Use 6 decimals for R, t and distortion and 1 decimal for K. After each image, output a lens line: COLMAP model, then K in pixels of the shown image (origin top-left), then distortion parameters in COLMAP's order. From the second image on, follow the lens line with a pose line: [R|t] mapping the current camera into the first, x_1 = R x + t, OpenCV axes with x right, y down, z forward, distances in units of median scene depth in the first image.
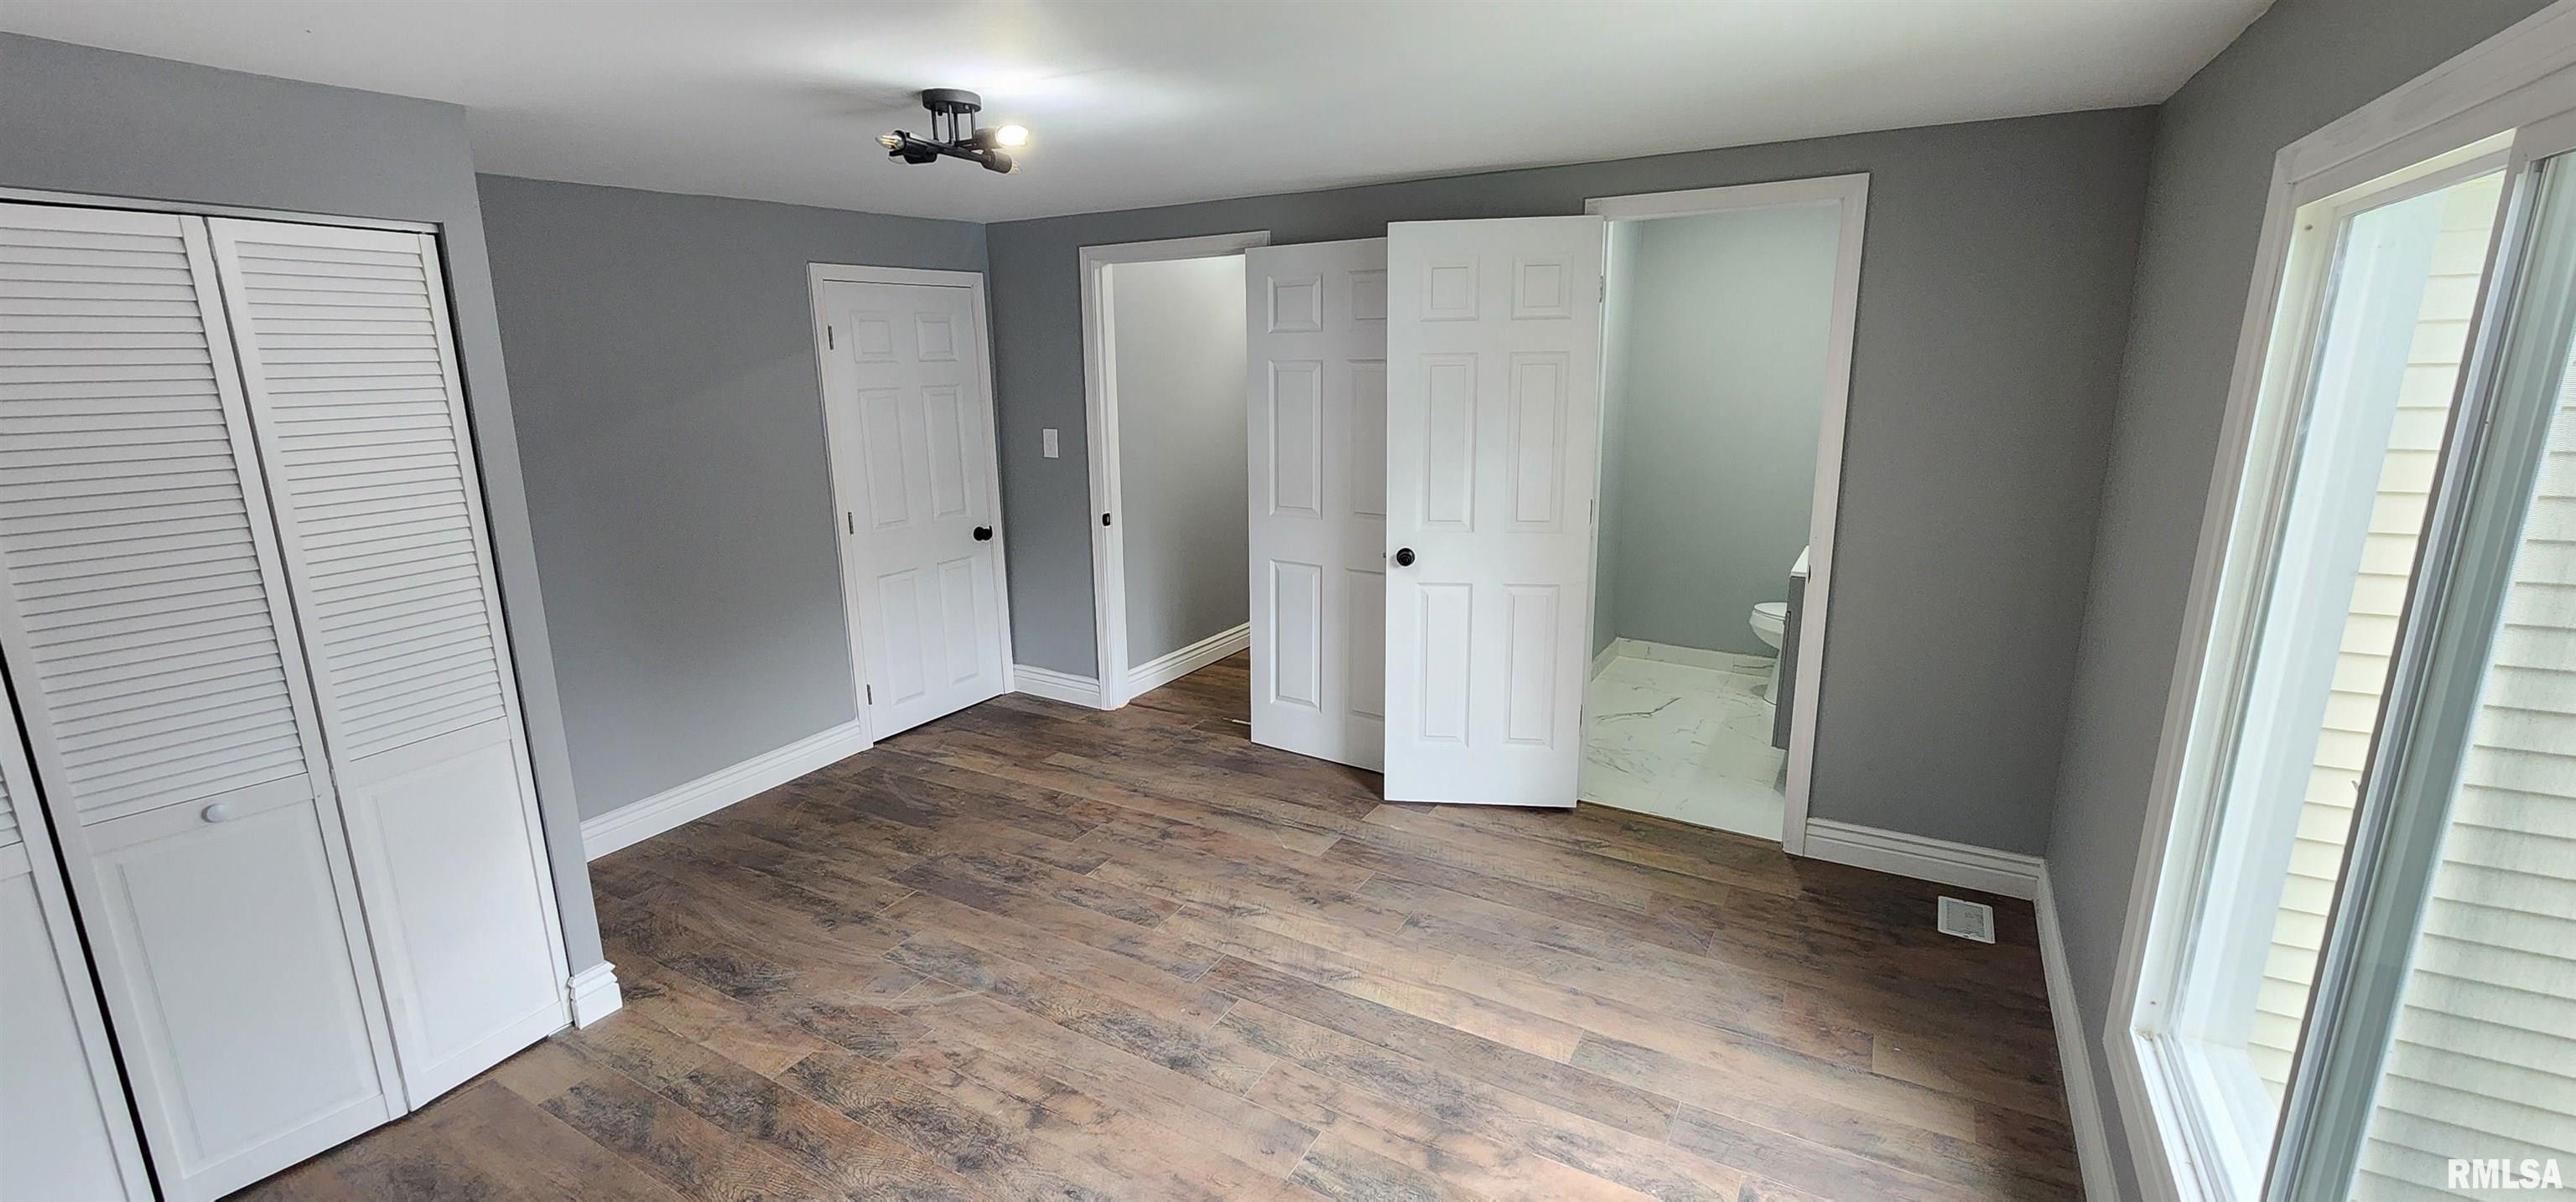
lens RADIAL K [[1056.3, 0, 1279.6], [0, 1056.3, 591.5], [0, 0, 1]] dist [0.000507, -0.000070]
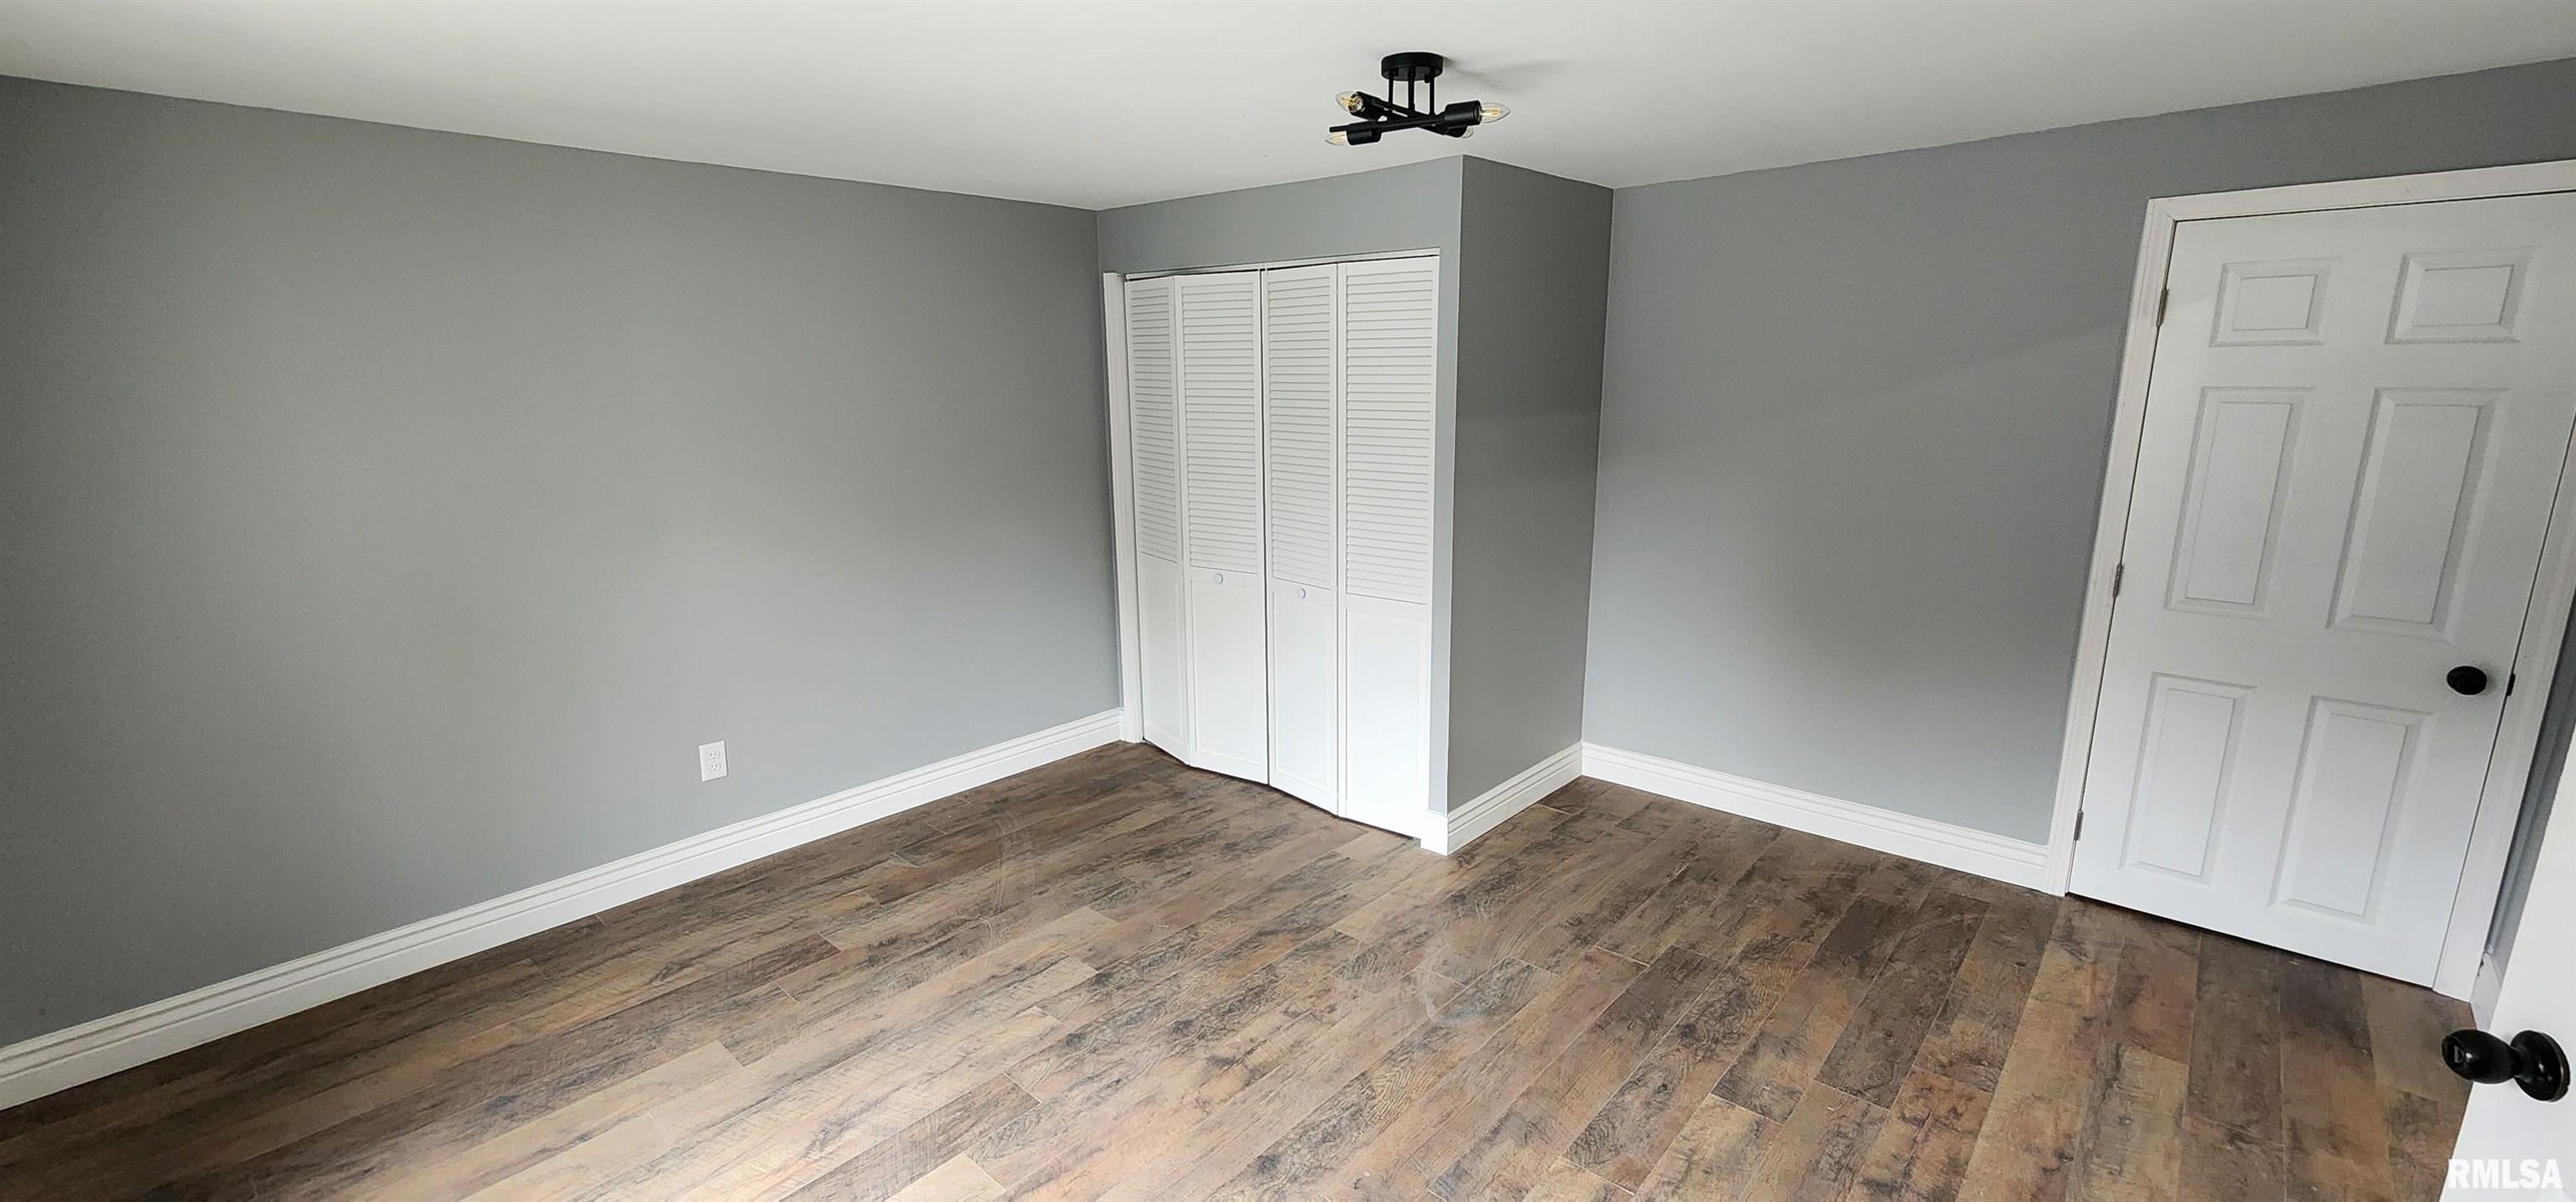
lens RADIAL K [[1056.3, 0, 1279.6], [0, 1056.3, 591.5], [0, 0, 1]] dist [0.000507, -0.000070]
pose [[-0.199952, 0.227297, -0.953077, 0.461674], [-0.203126, 0.941971, 0.267263, -0.170010], [0.958519, 0.247034, -0.142179, 0.754879]]
